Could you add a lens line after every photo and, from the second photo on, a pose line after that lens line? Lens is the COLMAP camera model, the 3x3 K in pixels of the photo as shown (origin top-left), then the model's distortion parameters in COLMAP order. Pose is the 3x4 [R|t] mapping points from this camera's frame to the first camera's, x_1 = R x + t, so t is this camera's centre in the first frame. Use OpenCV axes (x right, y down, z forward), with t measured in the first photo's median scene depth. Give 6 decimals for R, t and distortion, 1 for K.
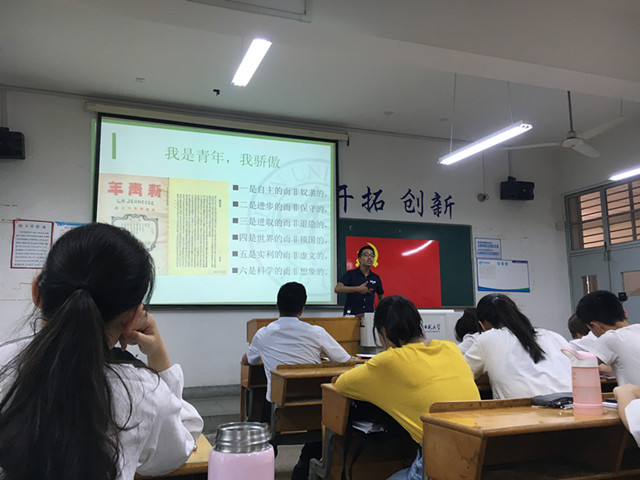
lens RADIAL K [[542.8, 0, 322.2], [0, 542.8, 237.8], [0, 0, 1]] dist [0.027462, -0.011015]
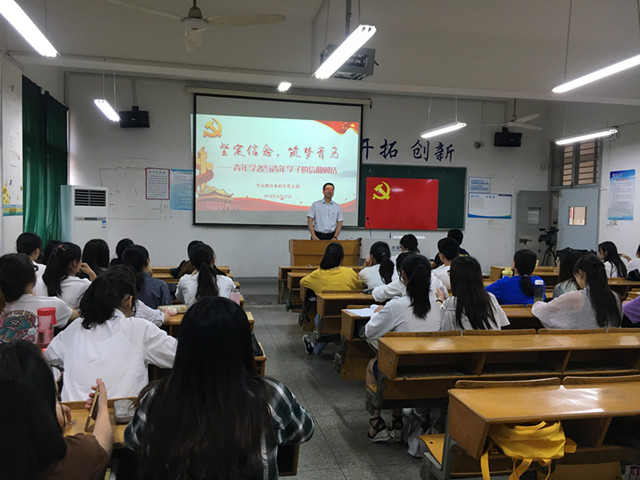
lens RADIAL K [[542.8, 0, 319.6], [0, 542.8, 242.1], [0, 0, 1]] dist [0.027462, -0.011015]
pose [[0.987588, 0.037816, -0.152443, 0.135389], [-0.006427, 0.979500, 0.201341, -0.112373], [0.156932, -0.197863, 0.967586, -0.370726]]
